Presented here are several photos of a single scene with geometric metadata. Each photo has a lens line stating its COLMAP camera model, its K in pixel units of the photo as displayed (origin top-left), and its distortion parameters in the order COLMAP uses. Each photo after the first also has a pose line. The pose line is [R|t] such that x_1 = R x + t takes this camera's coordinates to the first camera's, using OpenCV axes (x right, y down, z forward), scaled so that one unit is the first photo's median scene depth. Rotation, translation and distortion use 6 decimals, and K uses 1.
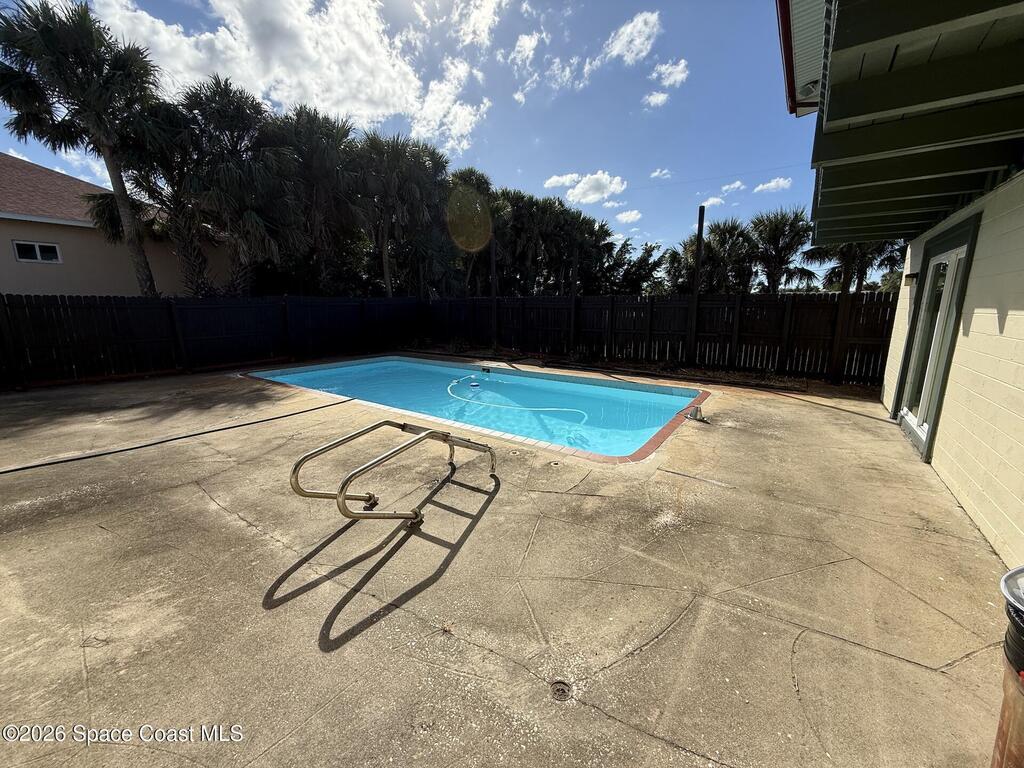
lens RADIAL K [[408.7, 0, 512.0], [0, 408.7, 384.0], [0, 0, 1]] dist [0.000937, -0.000508]
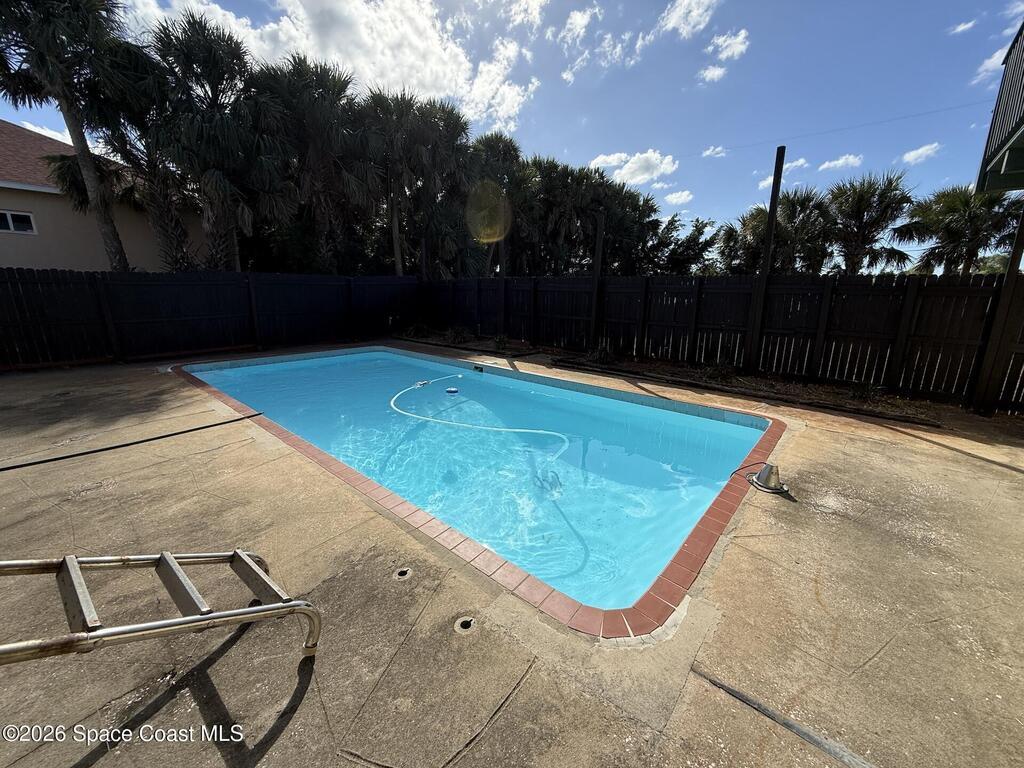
lens RADIAL K [[409.4, 0, 513.0], [0, 409.4, 379.2], [0, 0, 1]] dist [-0.000678, 0.000478]
pose [[0.995101, 0.035416, -0.092298, 0.051023], [-0.032893, 0.999046, 0.028721, -0.025767], [0.093227, -0.025545, 0.995317, 0.144636]]
